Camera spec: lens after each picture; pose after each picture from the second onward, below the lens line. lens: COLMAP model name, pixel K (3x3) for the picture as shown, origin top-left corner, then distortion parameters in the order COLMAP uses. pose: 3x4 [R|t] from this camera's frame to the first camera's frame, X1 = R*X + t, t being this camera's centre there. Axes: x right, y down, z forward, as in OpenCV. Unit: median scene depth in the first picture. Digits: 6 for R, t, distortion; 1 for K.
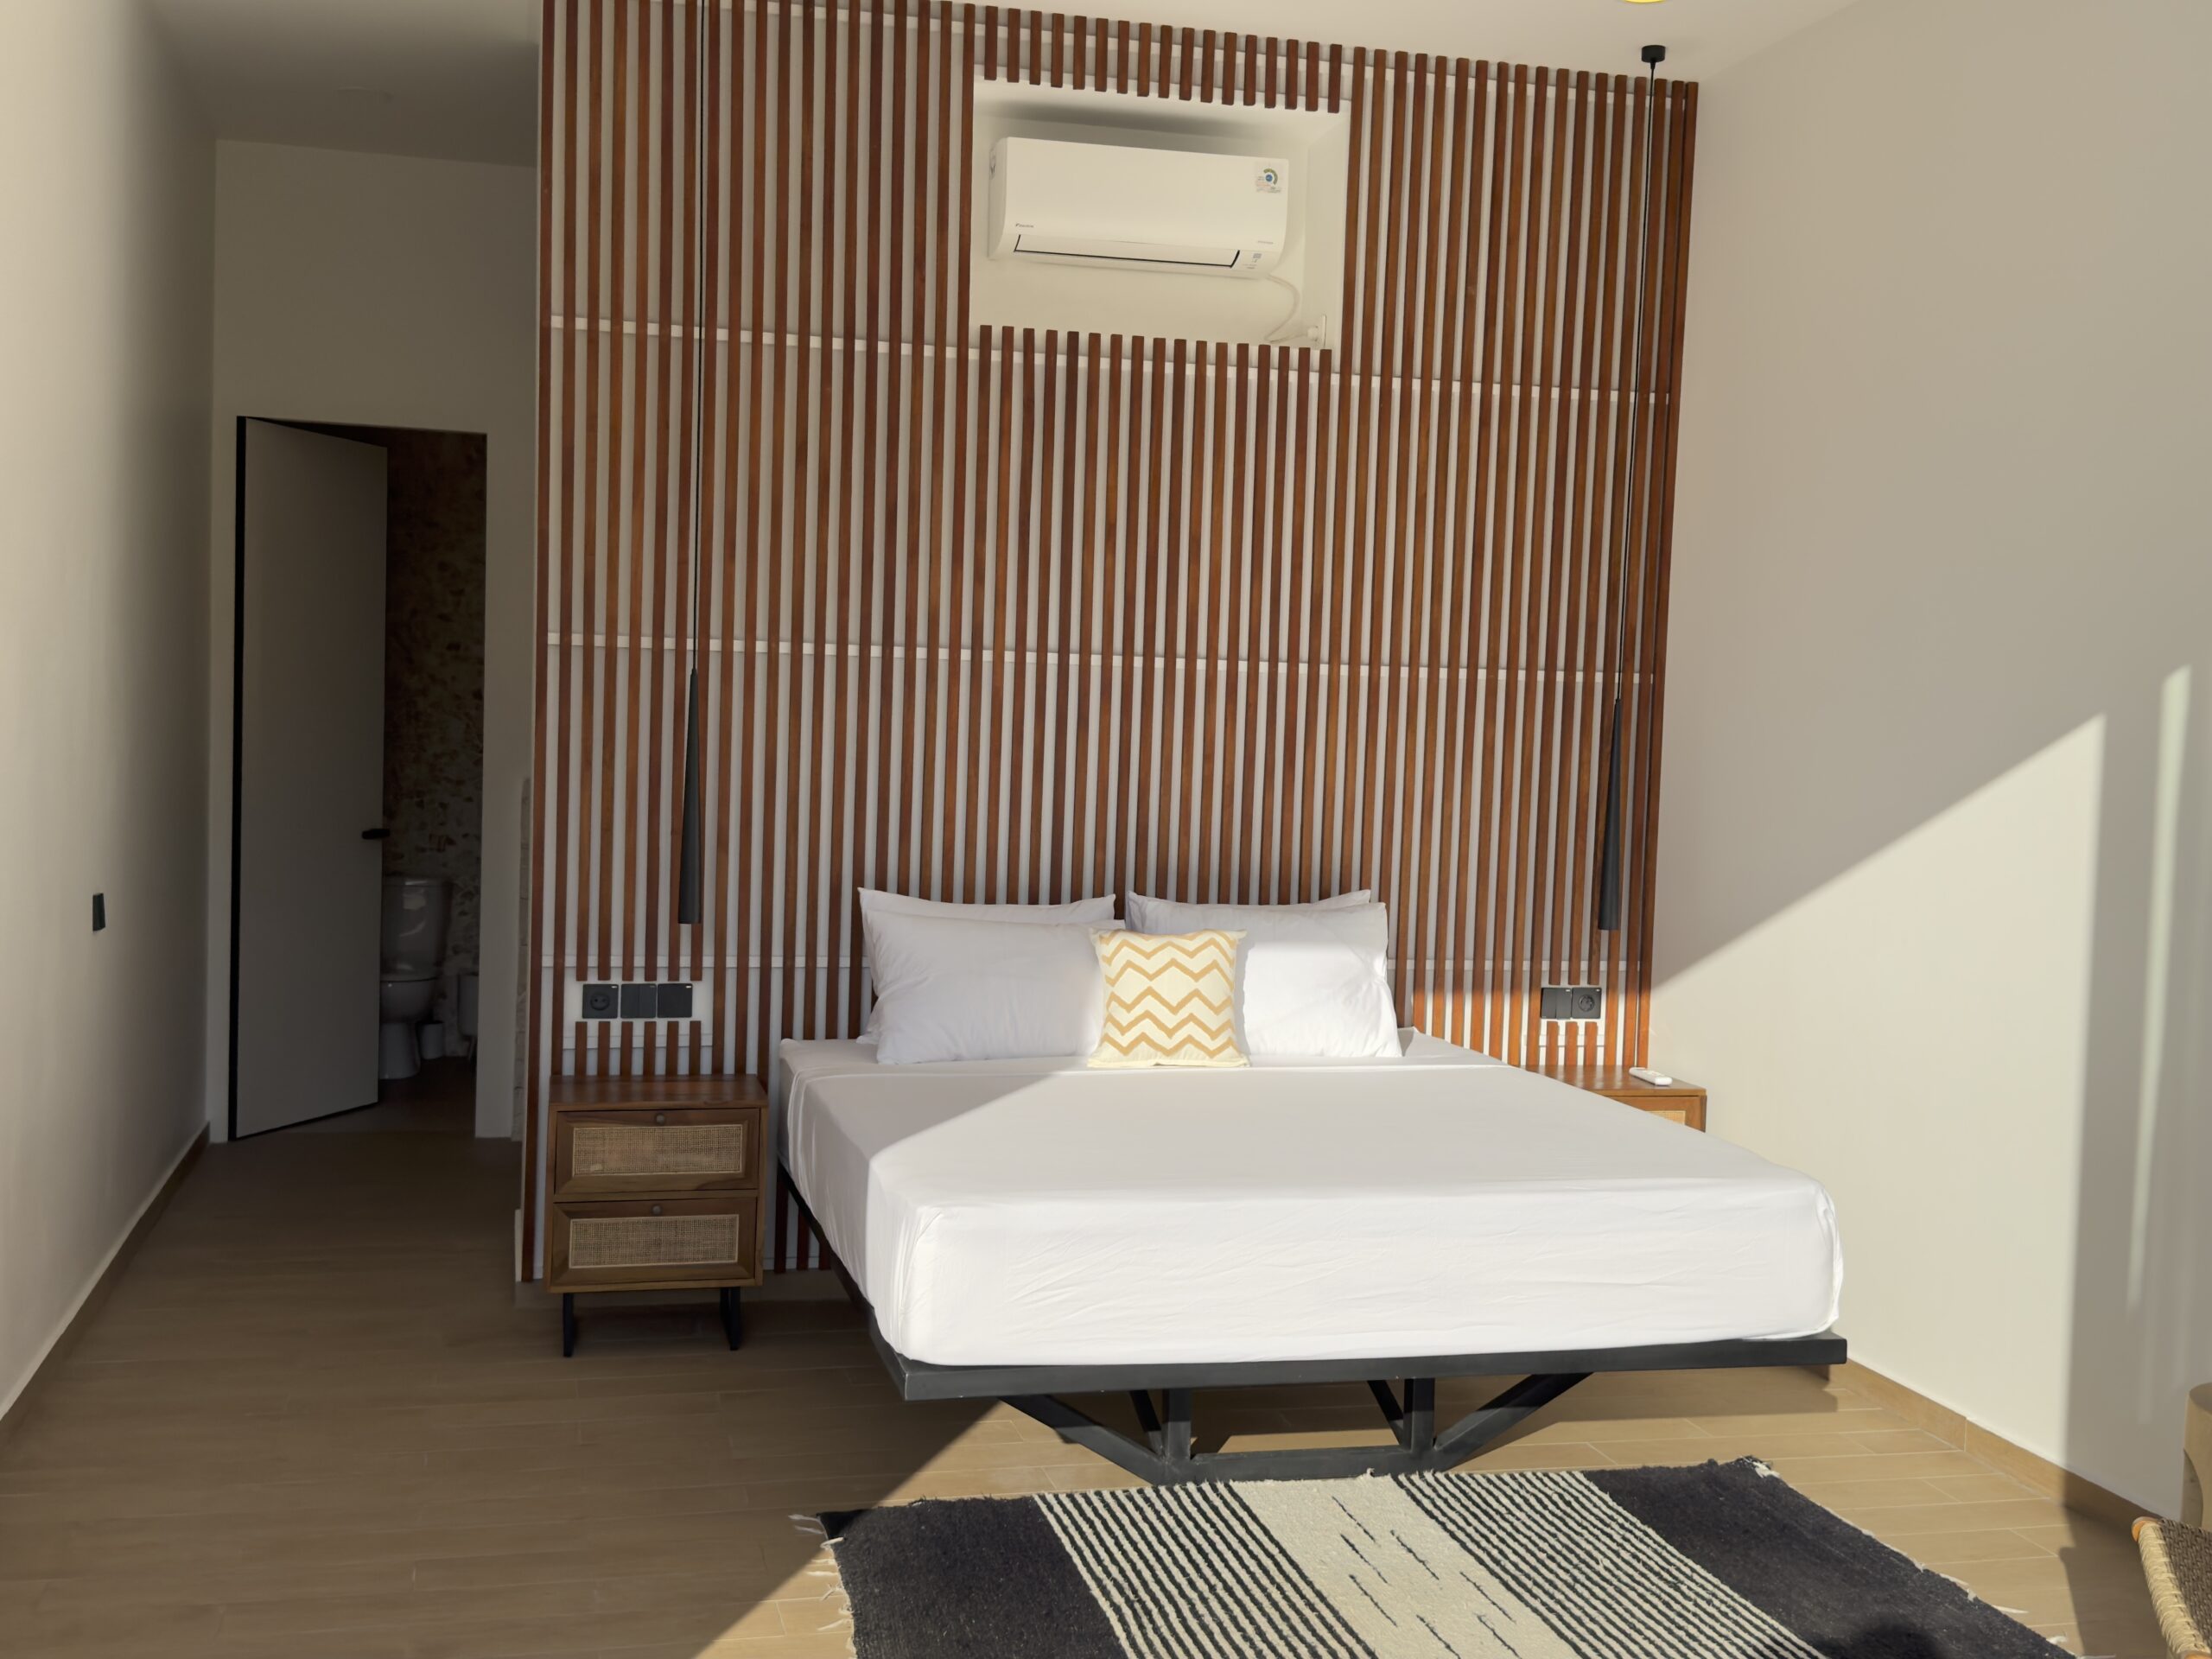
lens RADIAL K [[2375.9, 0, 1125.6], [0, 2375.9, 841.0], [0, 0, 1]] dist [0.100626, 0.000000]
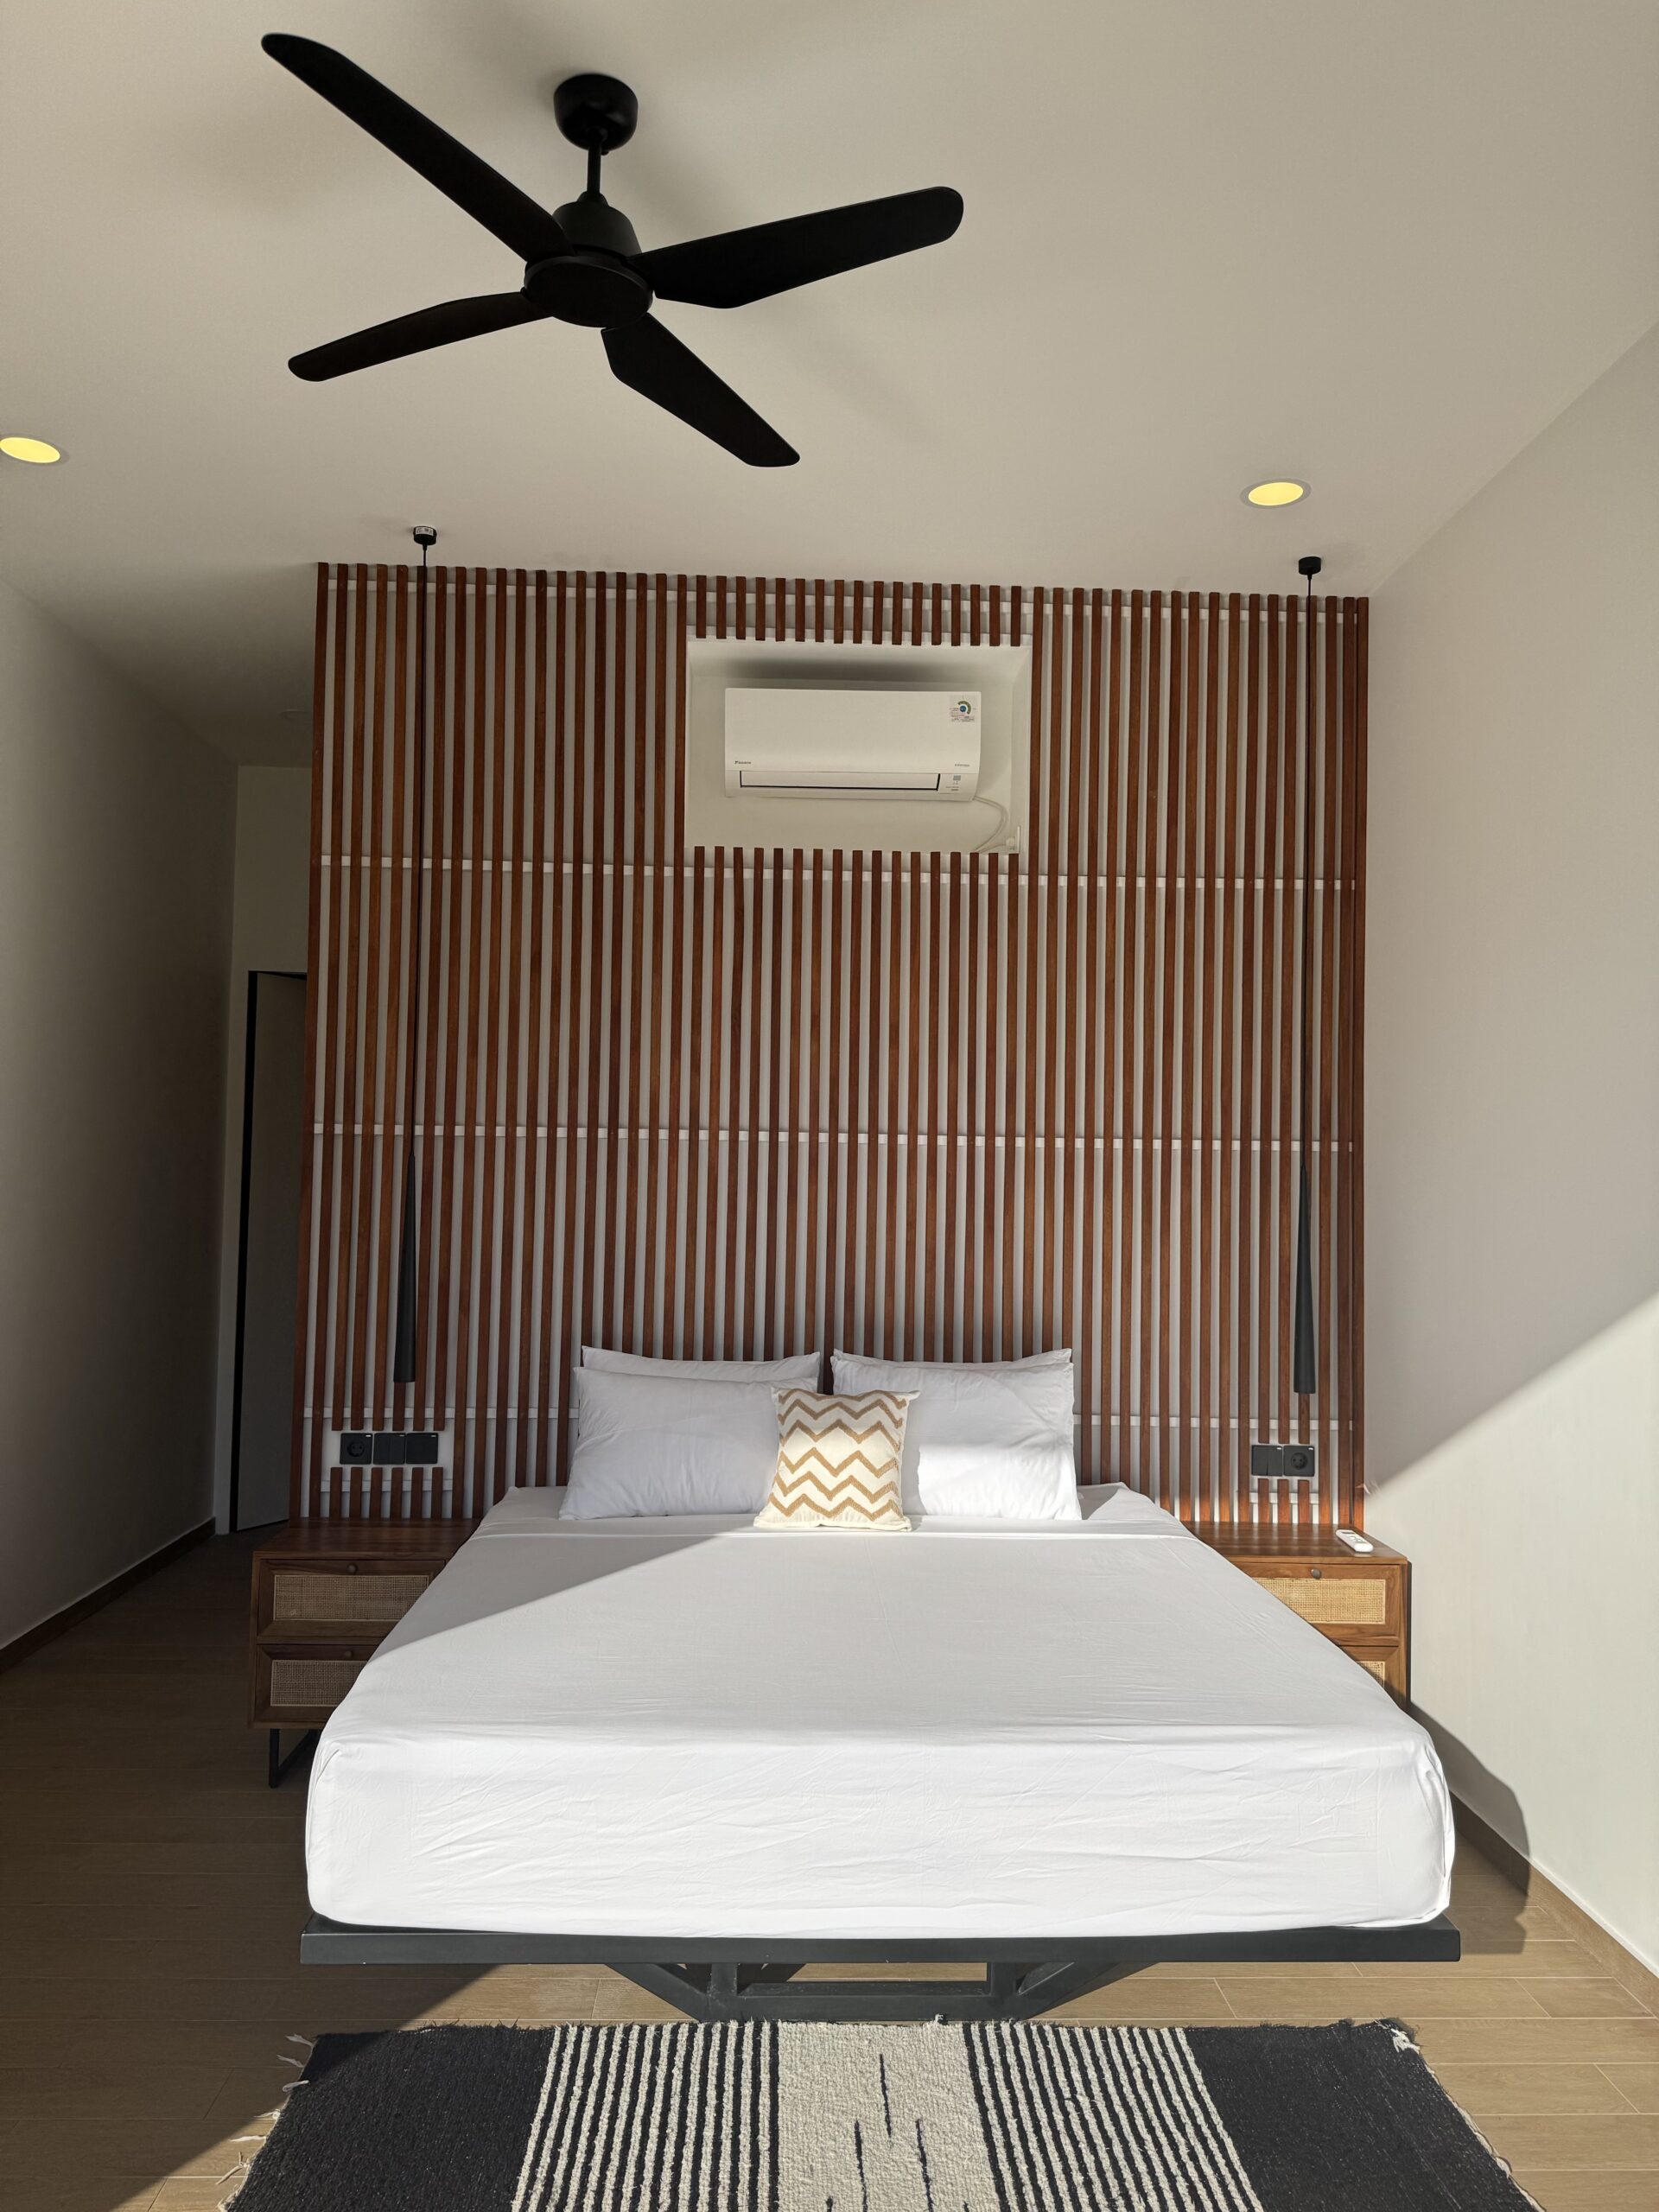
lens RADIAL K [[1603.4, 0, 823.4], [0, 1603.4, 1104.3], [0, 0, 1]] dist [0.055447, -0.068161]
pose [[0.976655, -0.024437, -0.213421, 0.160876], [0.002368, 0.994673, -0.103057, -0.015408], [0.214802, 0.100145, 0.971510, 0.287954]]
